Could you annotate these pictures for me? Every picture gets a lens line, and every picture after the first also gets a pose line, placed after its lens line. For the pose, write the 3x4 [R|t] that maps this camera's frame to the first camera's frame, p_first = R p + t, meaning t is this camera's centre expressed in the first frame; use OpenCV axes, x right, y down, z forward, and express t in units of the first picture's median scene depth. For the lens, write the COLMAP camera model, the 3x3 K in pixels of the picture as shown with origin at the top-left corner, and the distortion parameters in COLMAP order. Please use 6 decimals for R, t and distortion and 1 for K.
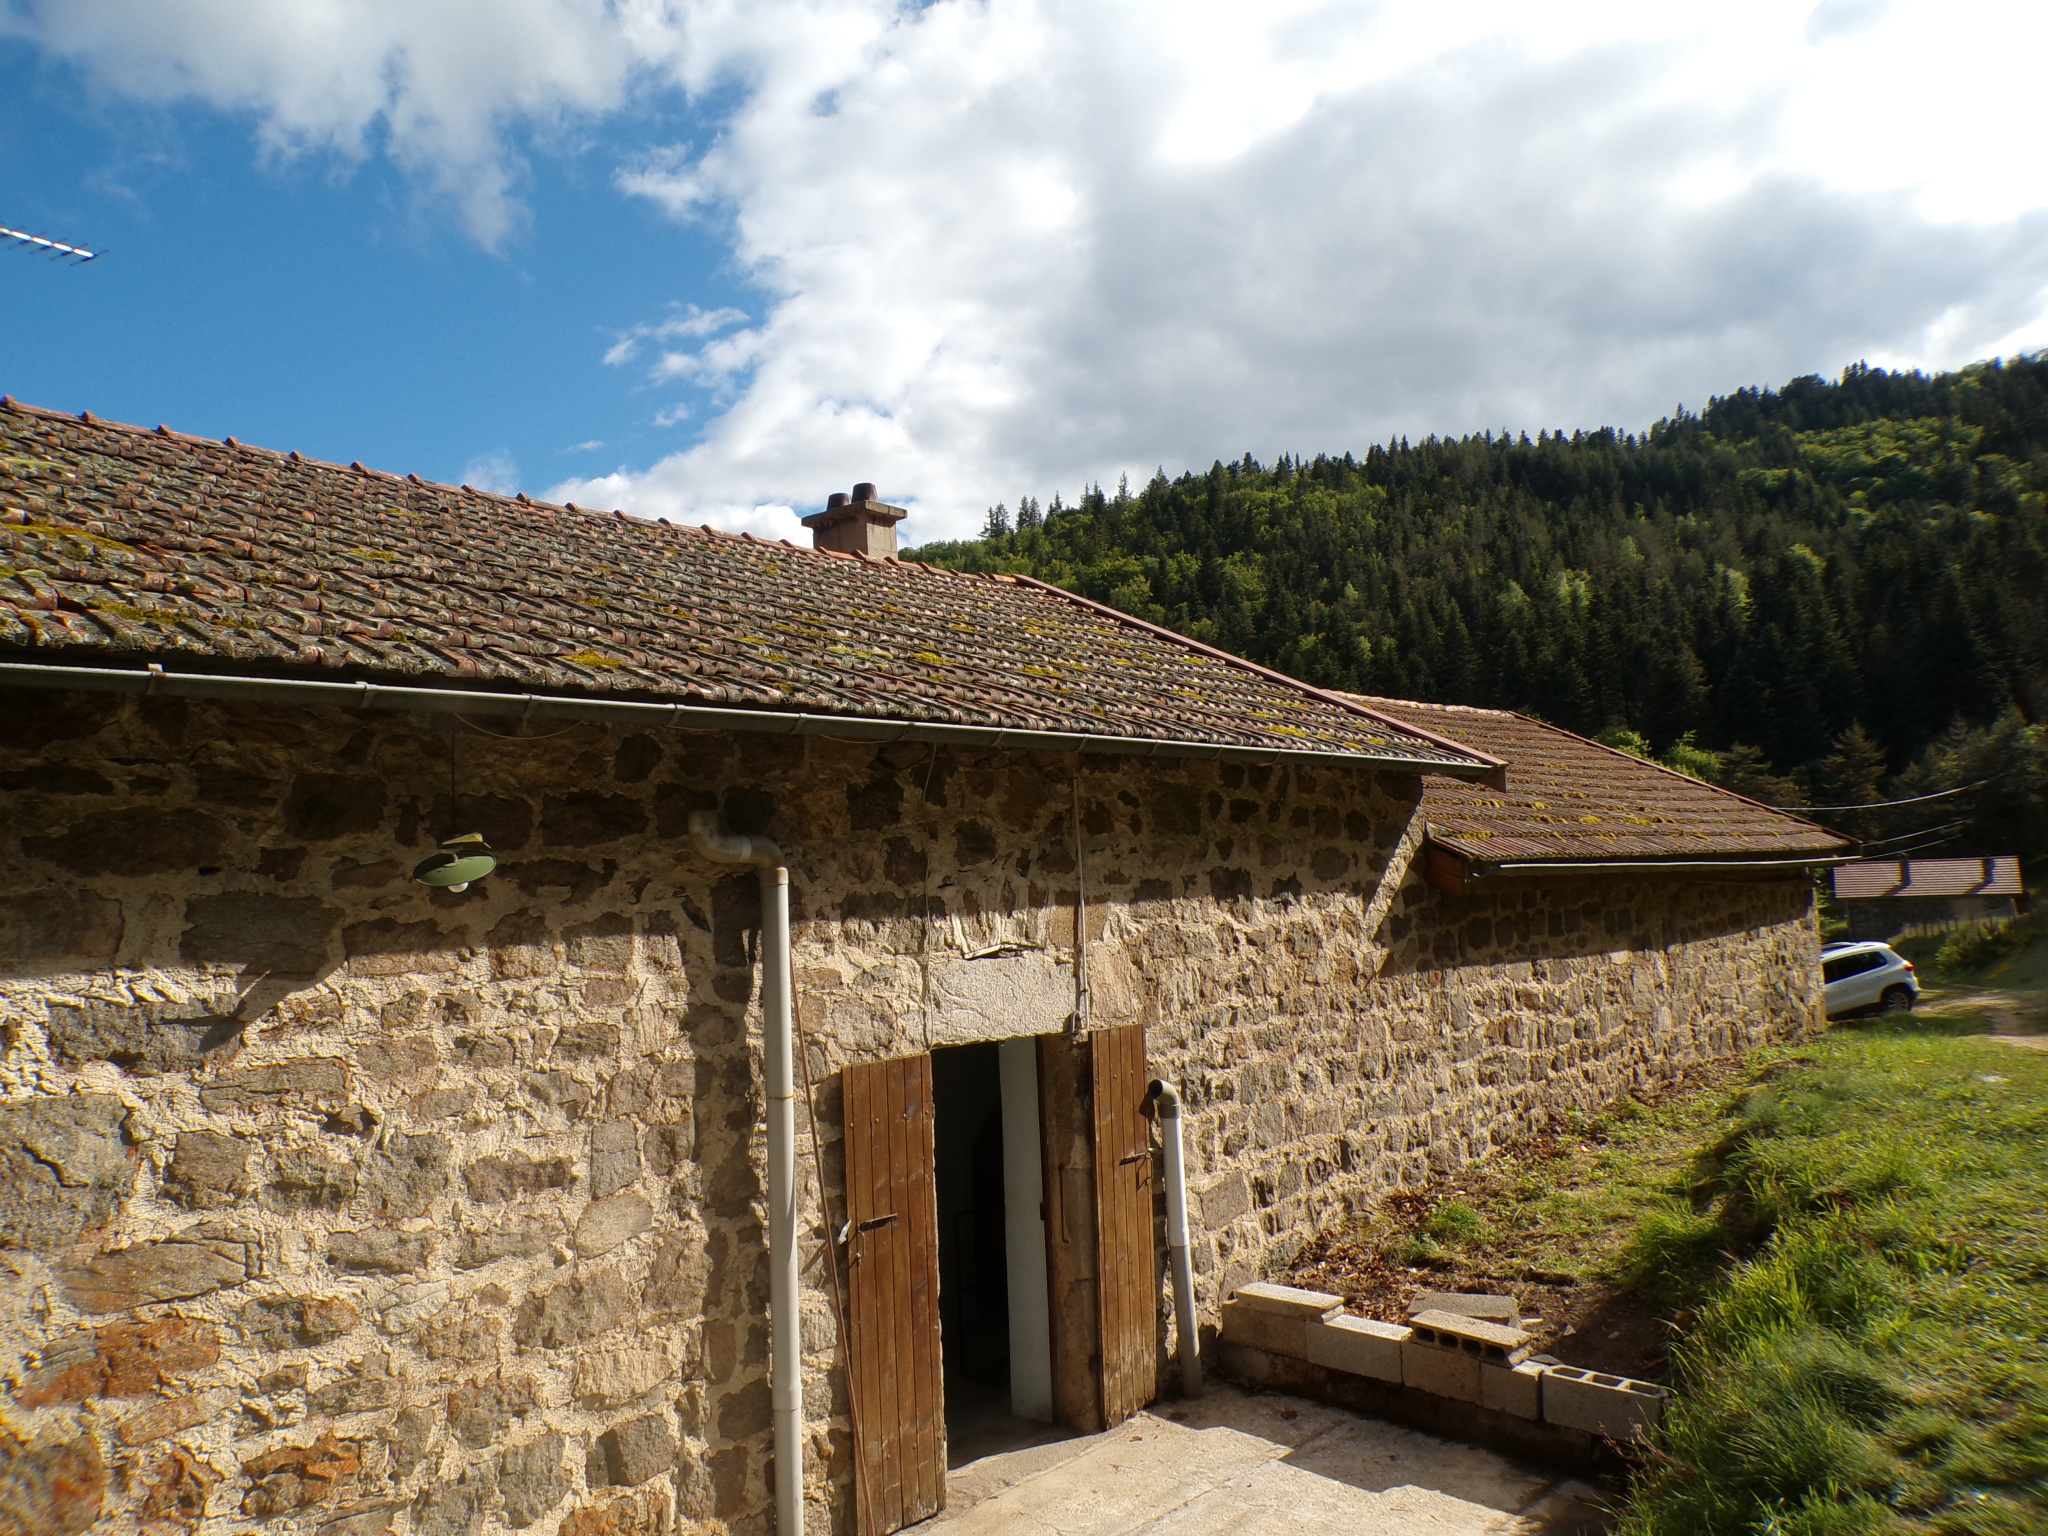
lens RADIAL K [[1369.4, 0, 1086.4], [0, 1369.4, 880.8], [0, 0, 1]] dist [-0.052357, 0.035339]
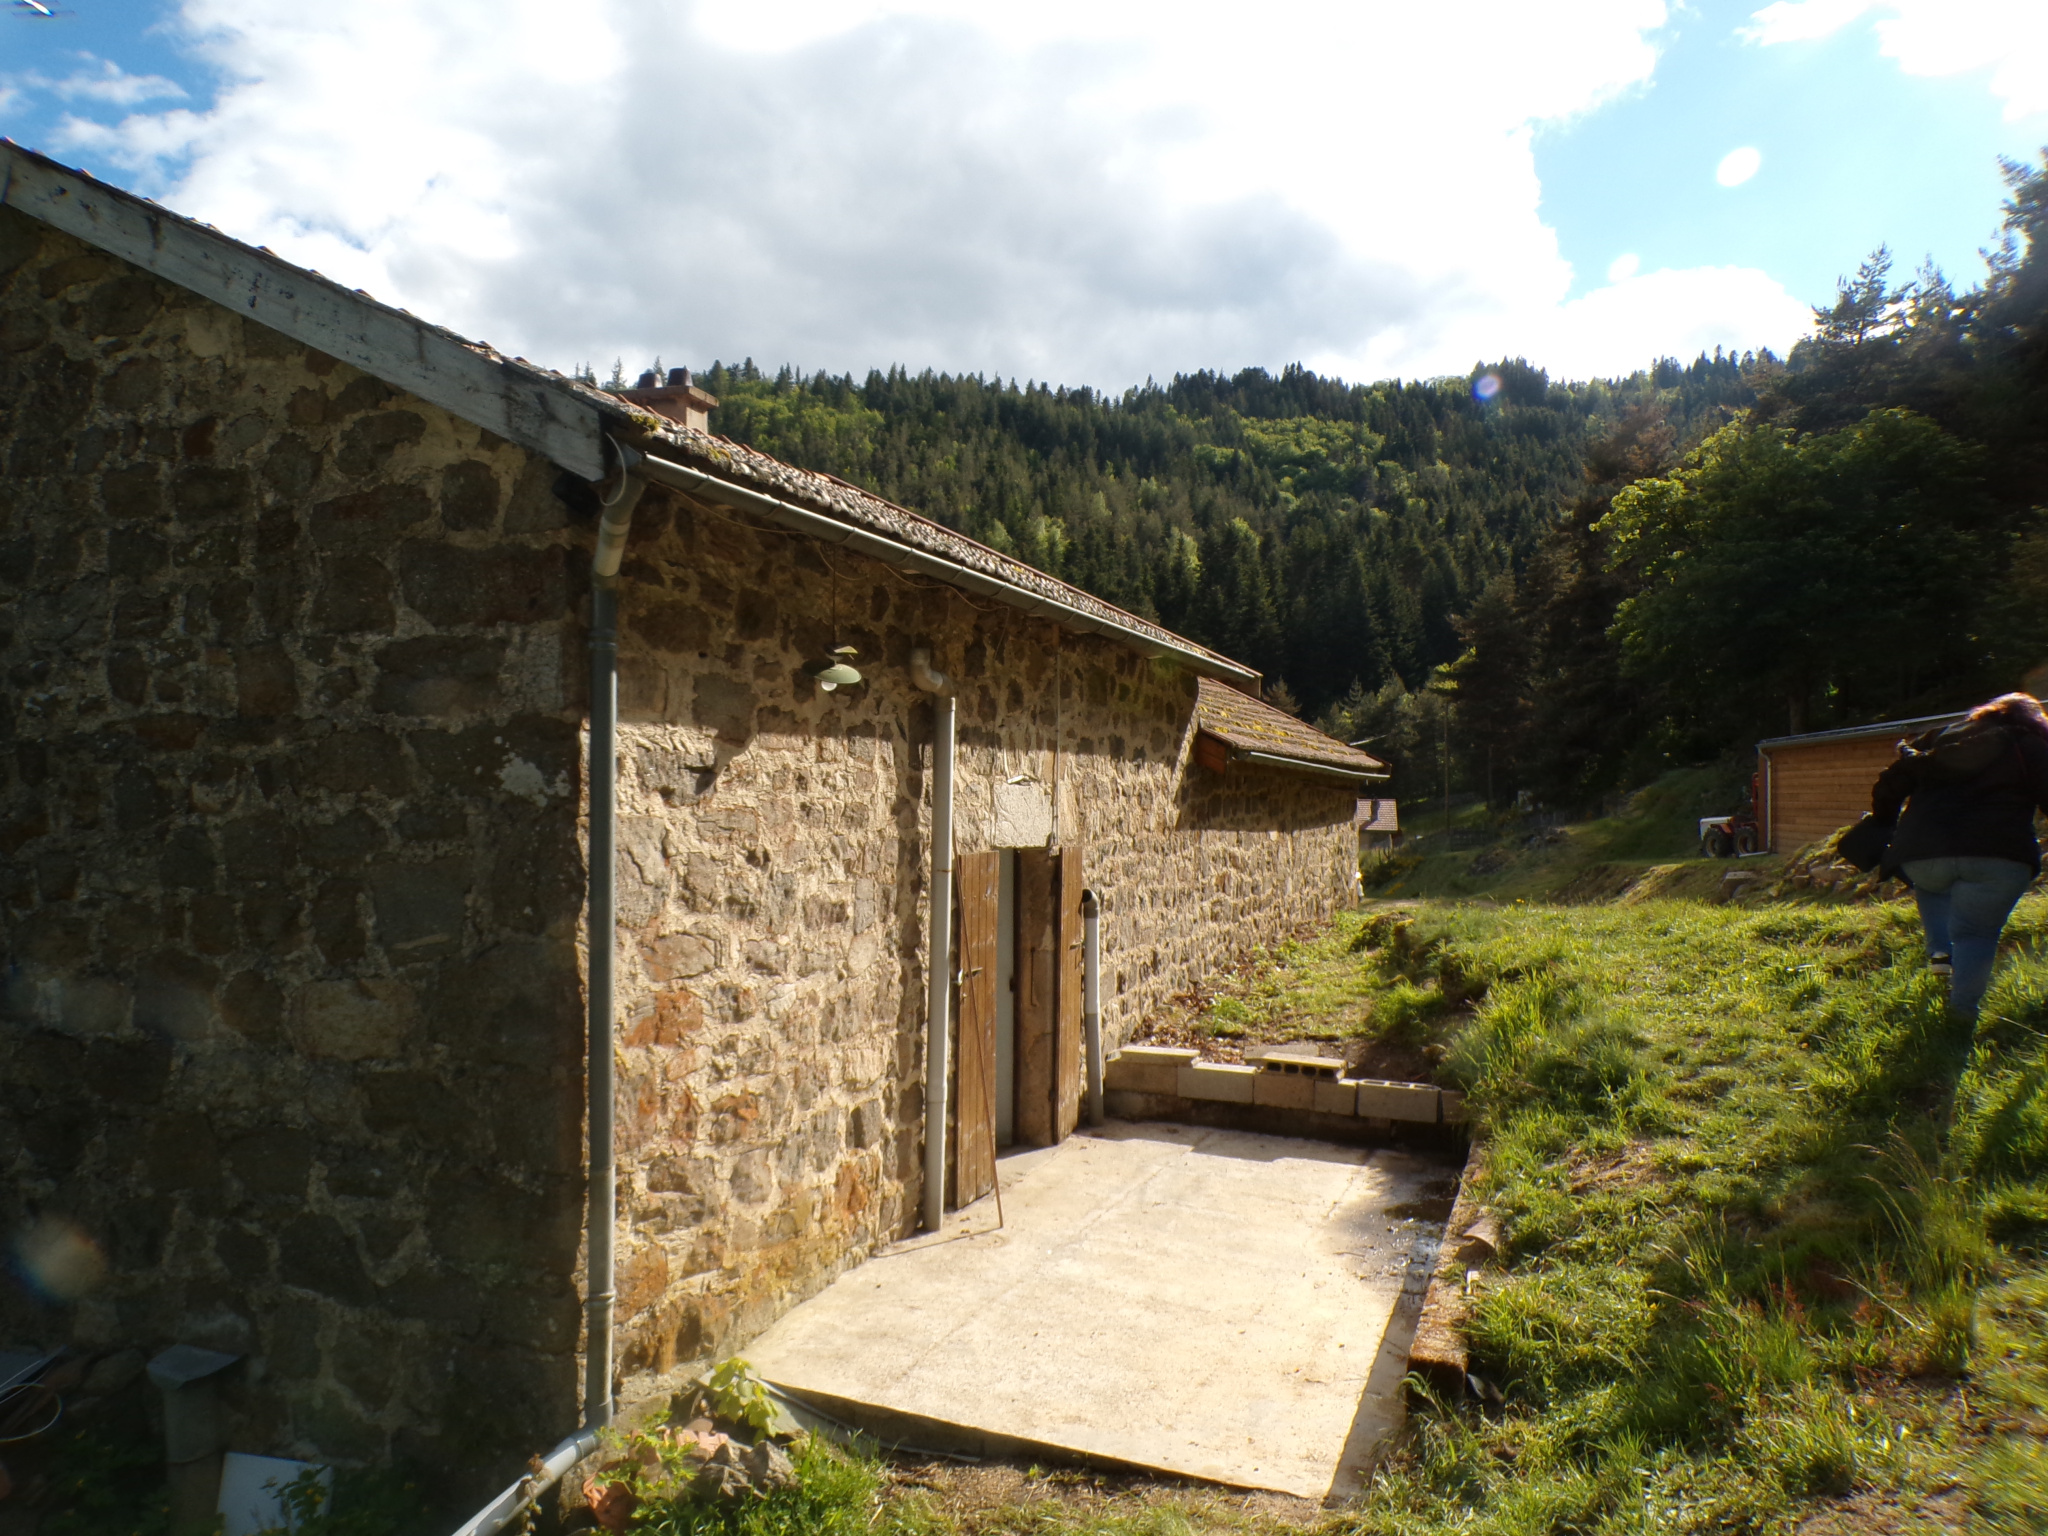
lens RADIAL K [[1317.4, 0, 1030.7], [0, 1317.4, 902.3], [0, 0, 1]] dist [-0.032462, 0.037767]
pose [[0.937711, 0.025669, 0.346466, -0.439375], [-0.054408, 0.995812, 0.073476, 0.066919], [-0.343129, -0.087750, 0.935180, -0.177257]]
